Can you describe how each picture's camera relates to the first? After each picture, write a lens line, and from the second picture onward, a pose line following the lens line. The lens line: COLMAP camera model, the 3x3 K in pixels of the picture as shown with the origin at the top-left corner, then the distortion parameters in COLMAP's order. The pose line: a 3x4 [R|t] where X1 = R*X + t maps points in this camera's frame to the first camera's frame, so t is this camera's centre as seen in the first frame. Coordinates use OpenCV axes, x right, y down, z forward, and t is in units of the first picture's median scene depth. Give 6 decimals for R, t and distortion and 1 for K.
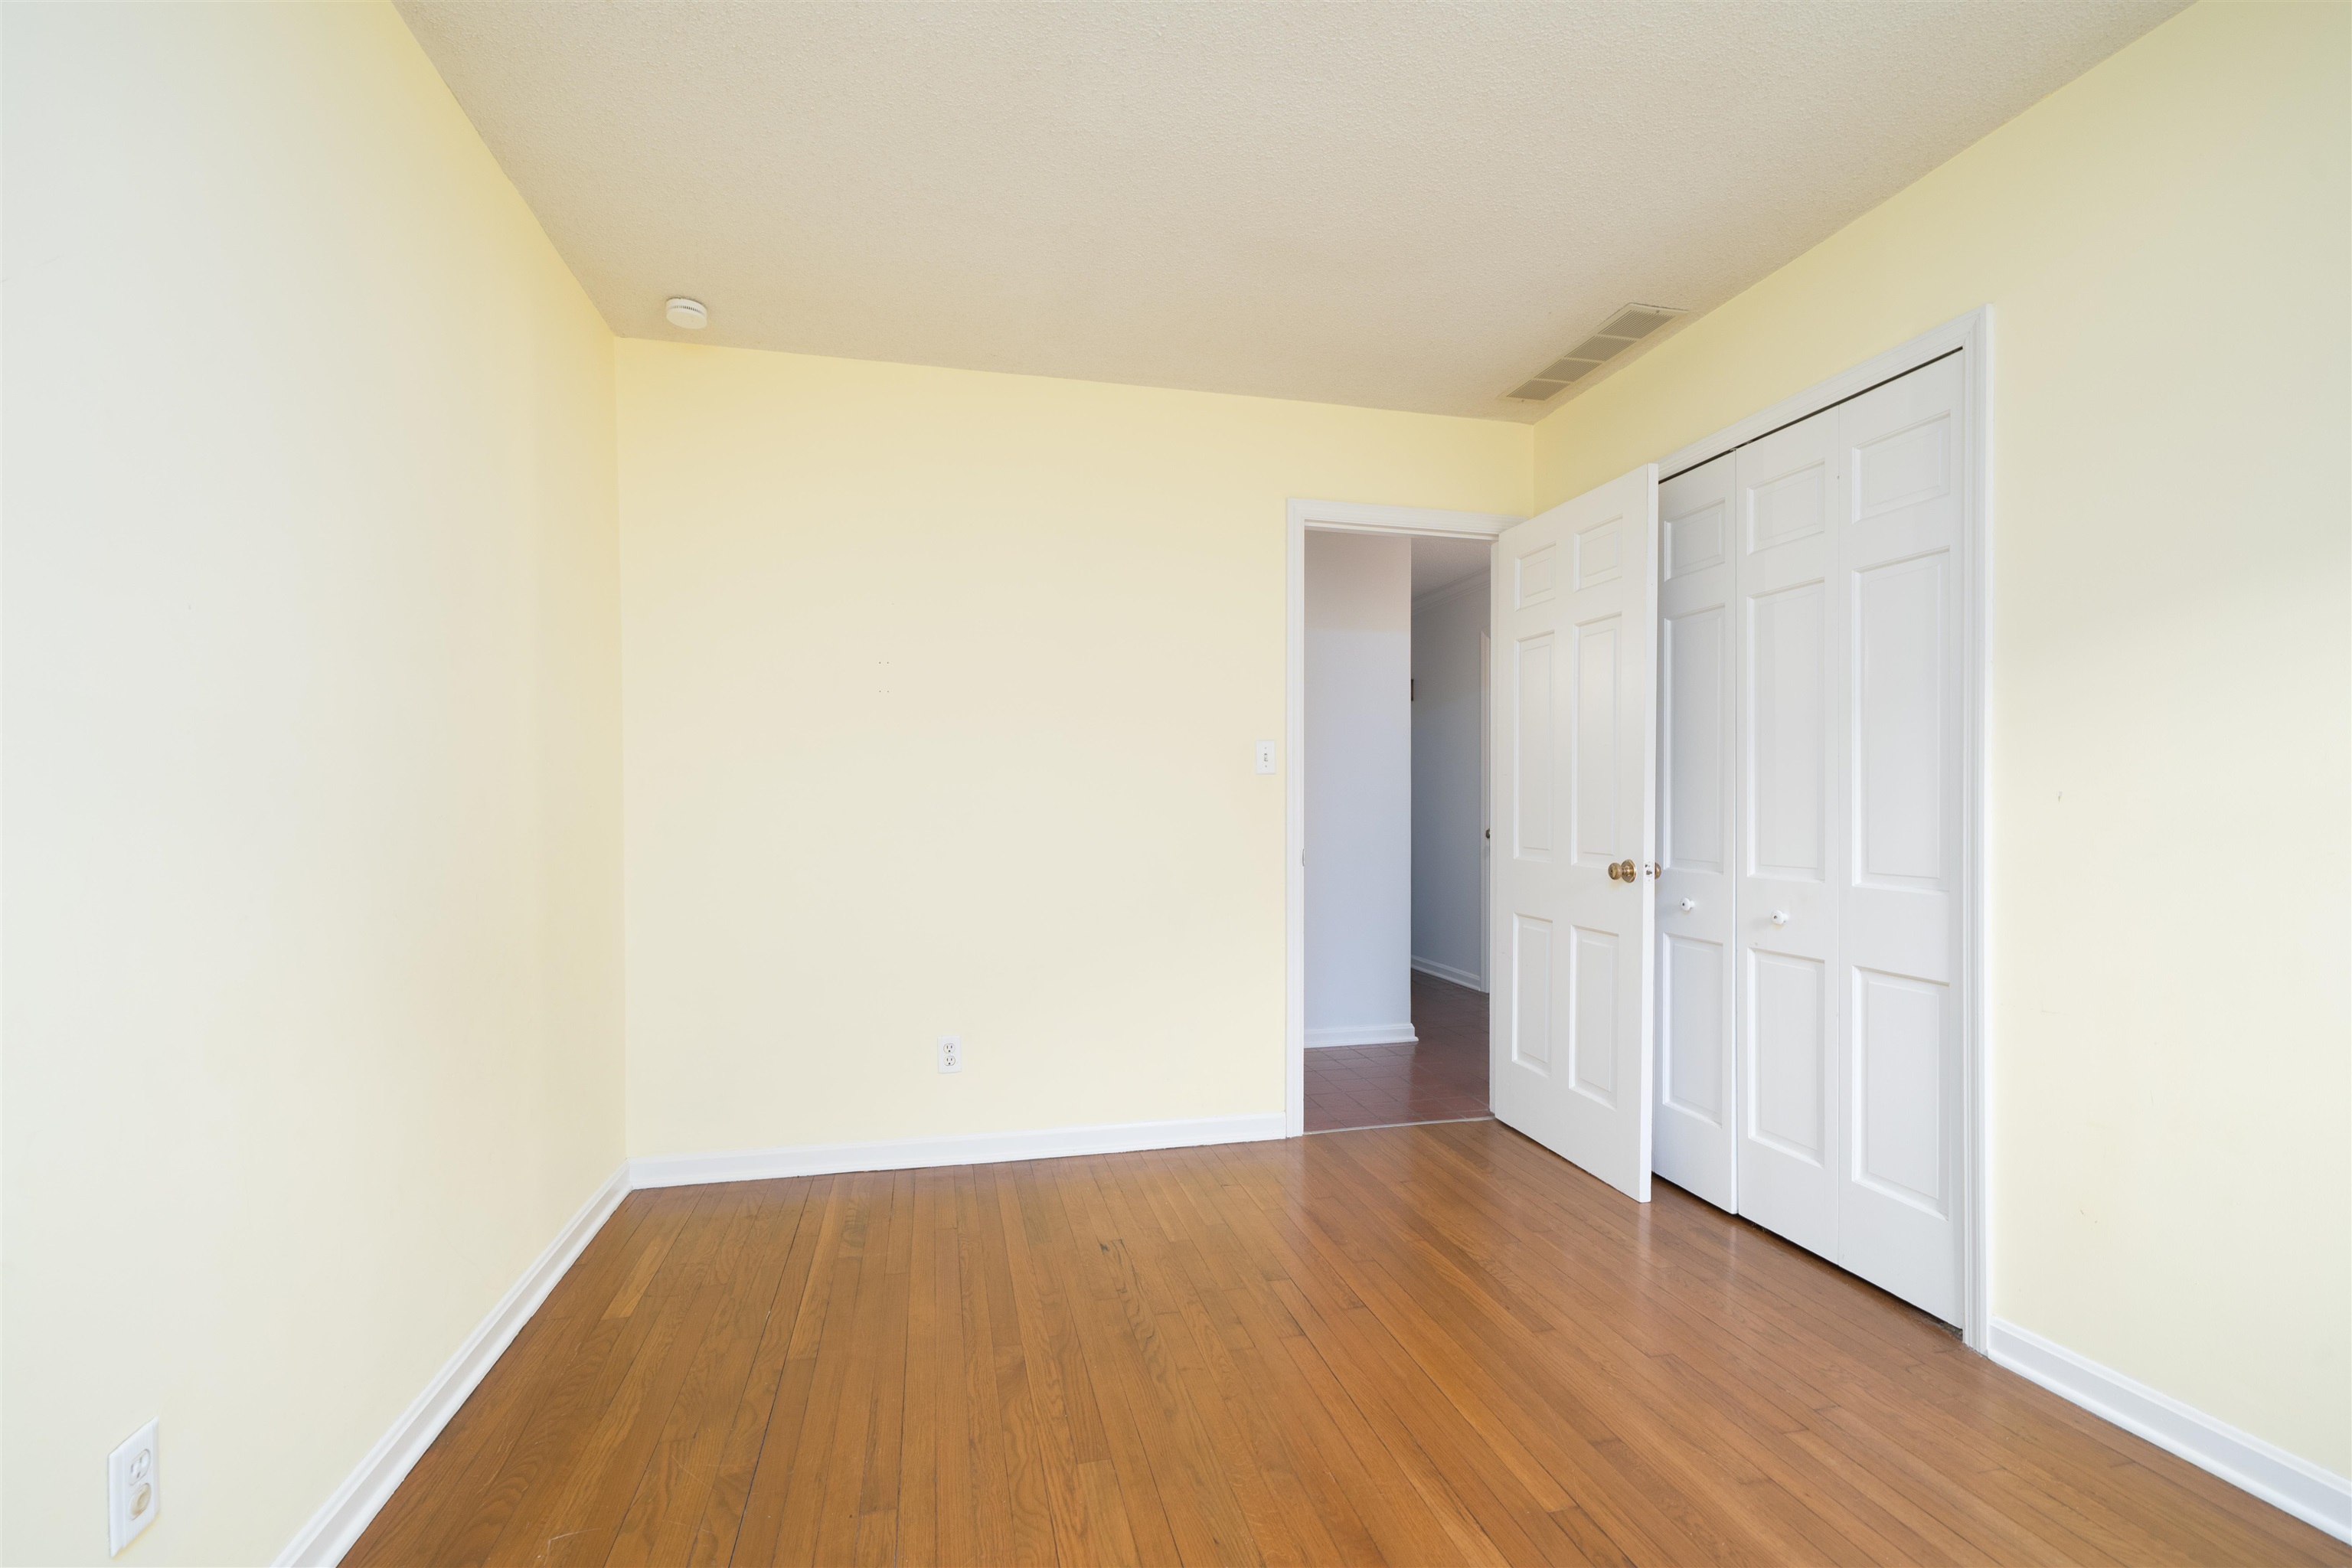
lens RADIAL K [[1007.1, 0, 1155.6], [0, 1007.1, 800.4], [0, 0, 1]] dist [0.000058, -0.000379]
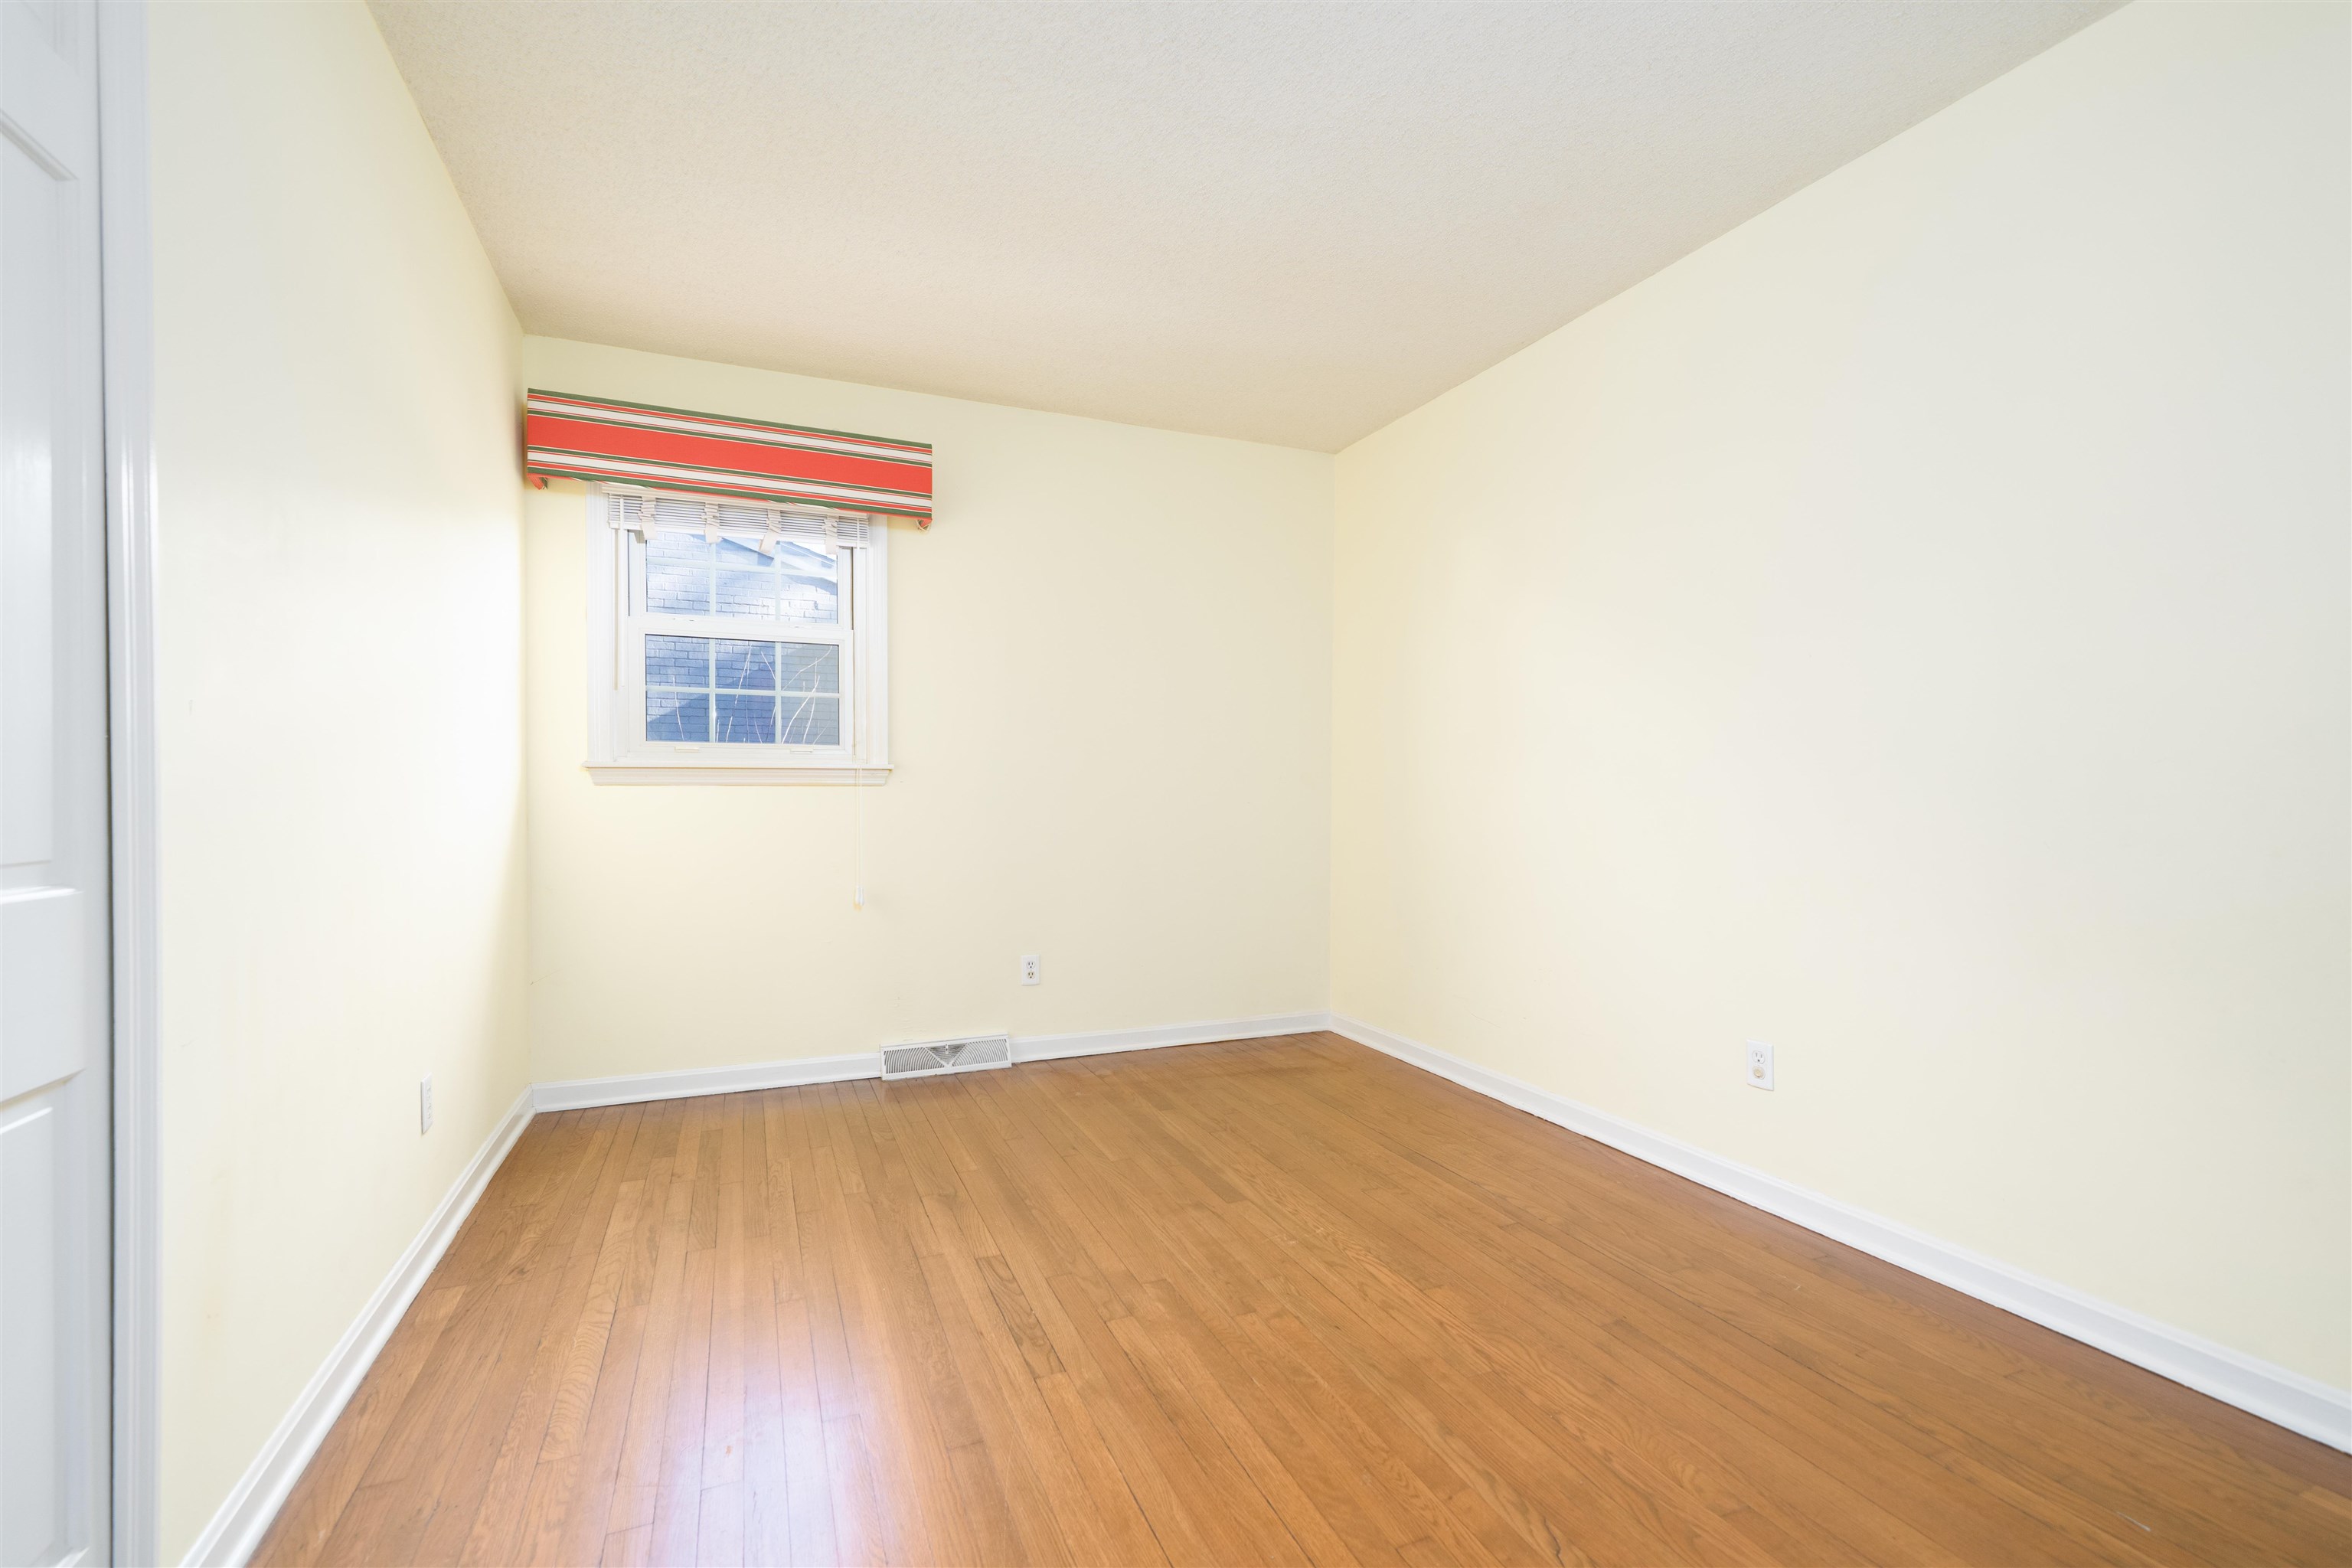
lens RADIAL K [[999.0, 0, 1168.0], [0, 999.0, 789.9], [0, 0, 1]] dist [-0.000655, -0.000074]
pose [[-0.984148, -0.001536, -0.177340, 0.357719], [-0.000361, 0.999978, -0.006656, 0.048814], [0.177346, -0.006486, -0.984127, 1.596613]]
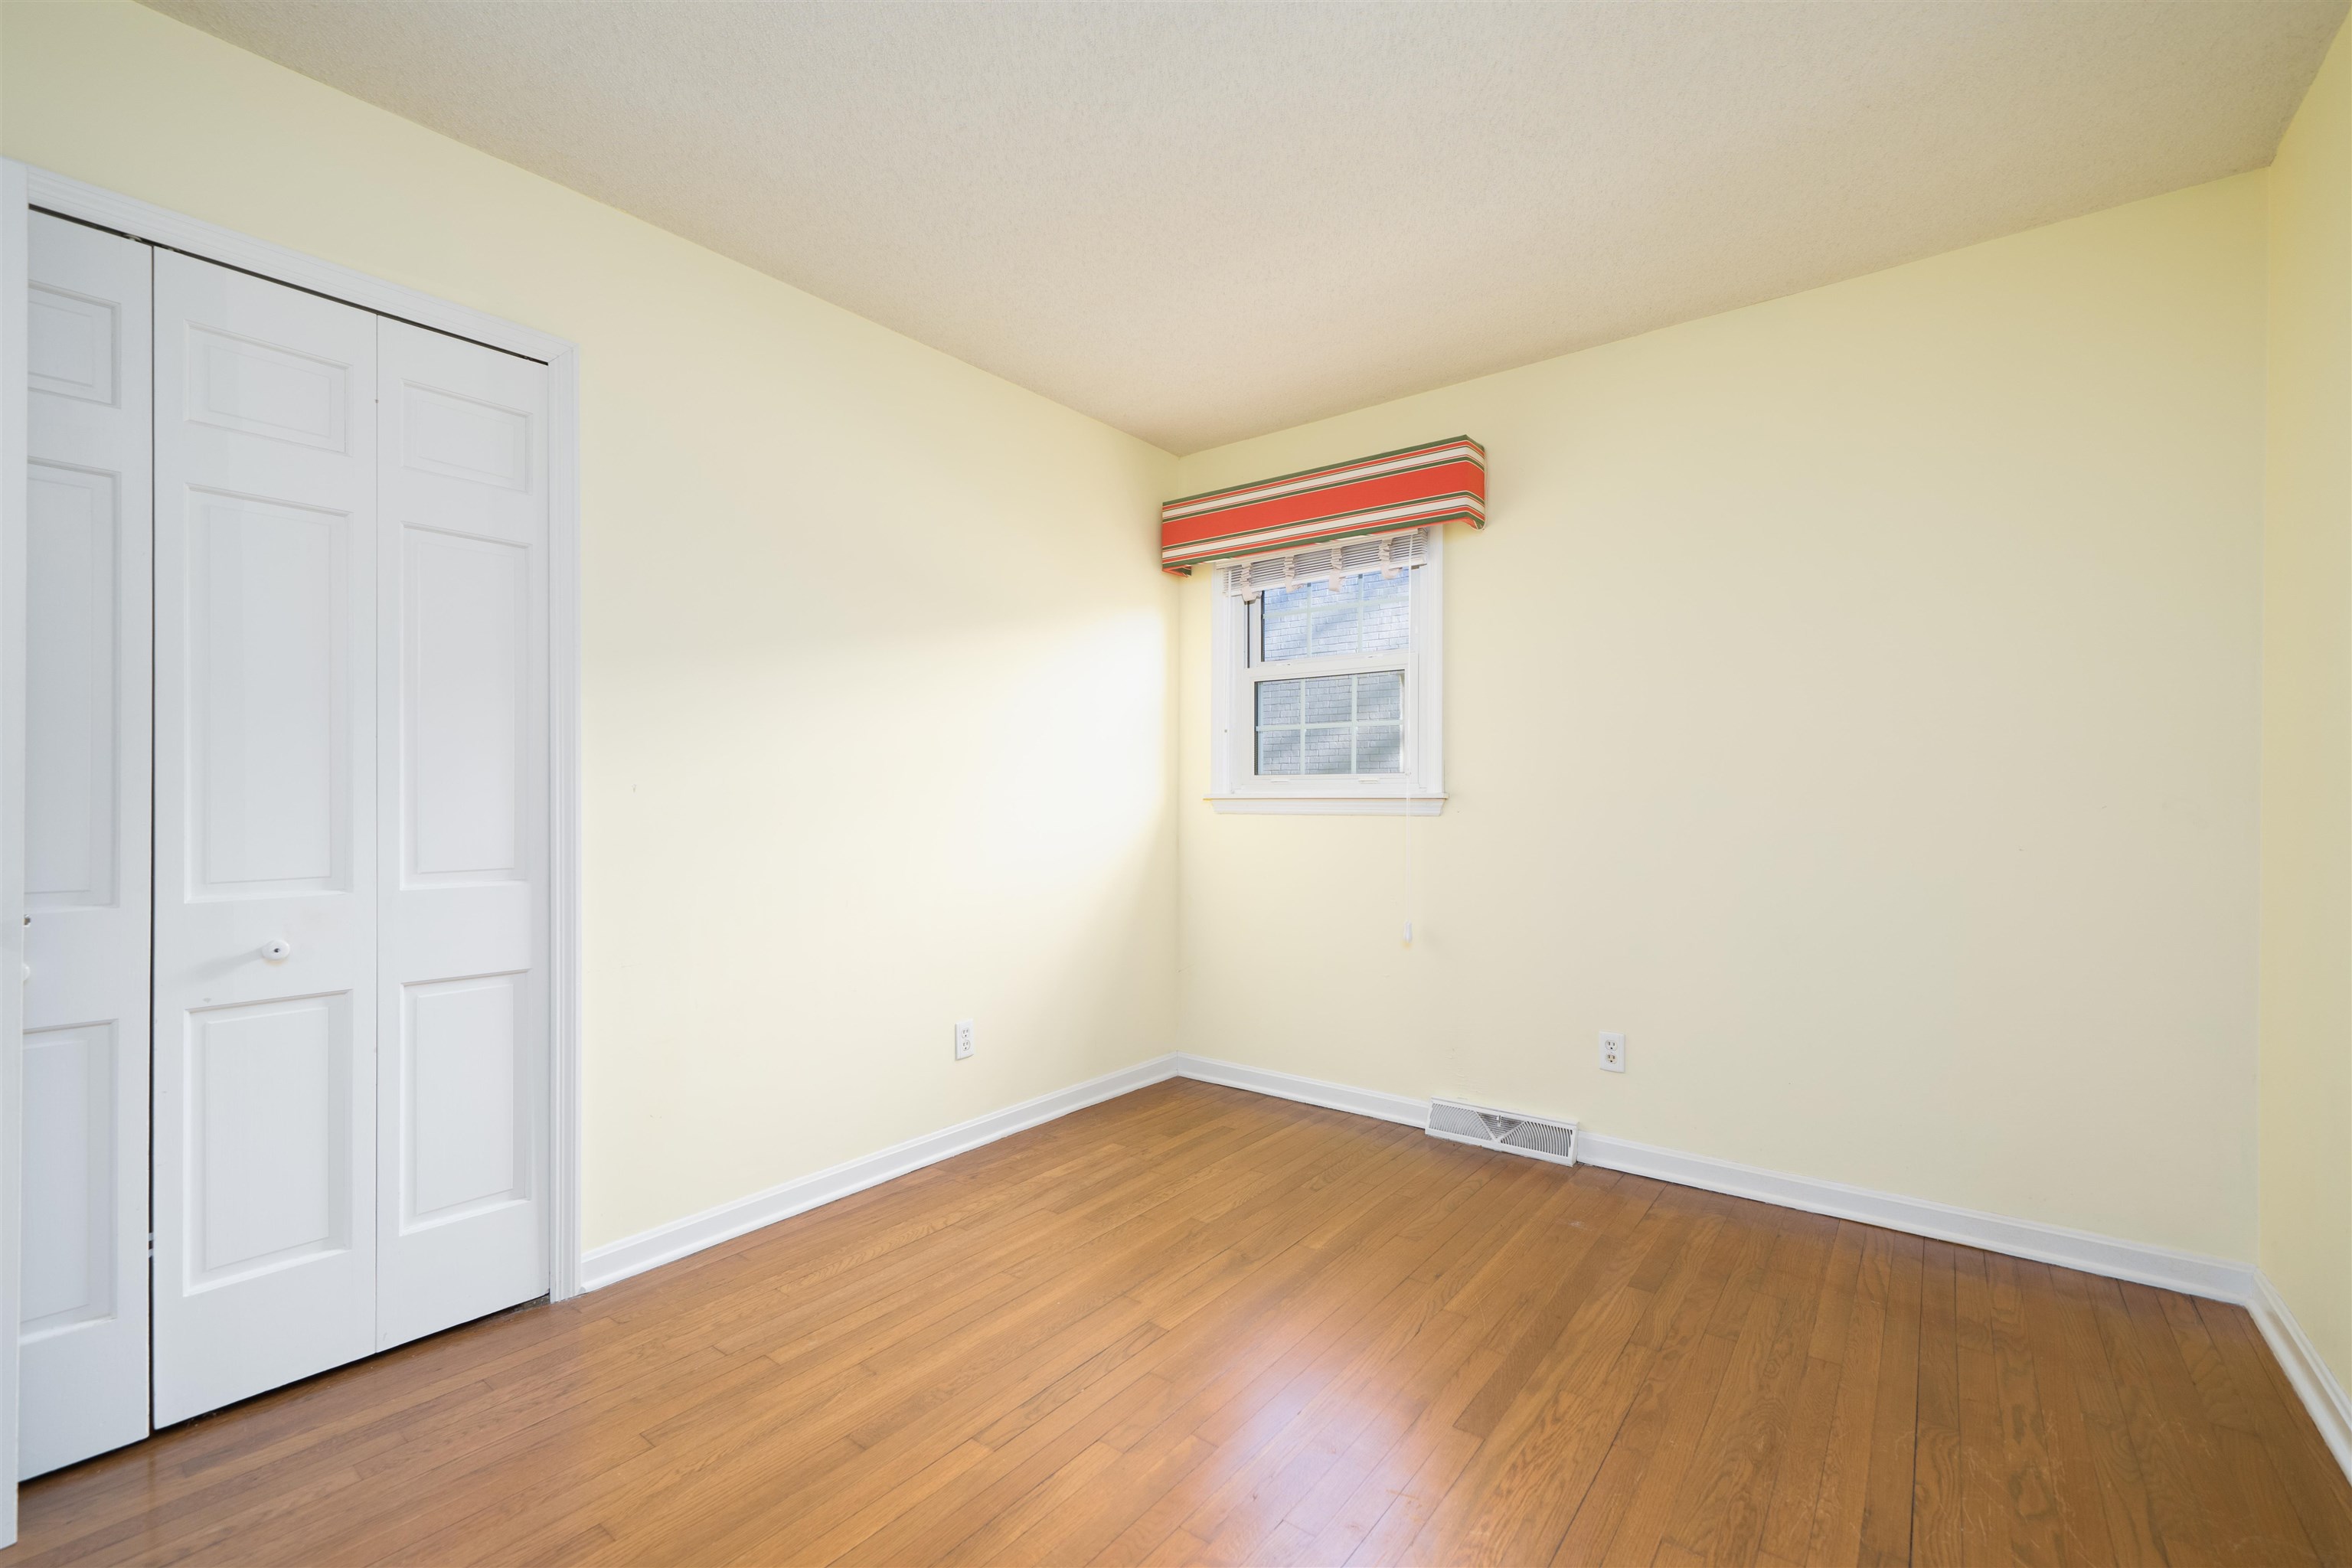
lens RADIAL K [[999.0, 0, 1168.0], [0, 999.0, 789.9], [0, 0, 1]] dist [-0.000655, -0.000074]
pose [[-0.636276, 0.006364, 0.771435, -0.420035], [-0.003593, 0.999931, -0.011212, 0.007979], [-0.771453, -0.009905, -0.636209, 1.163089]]
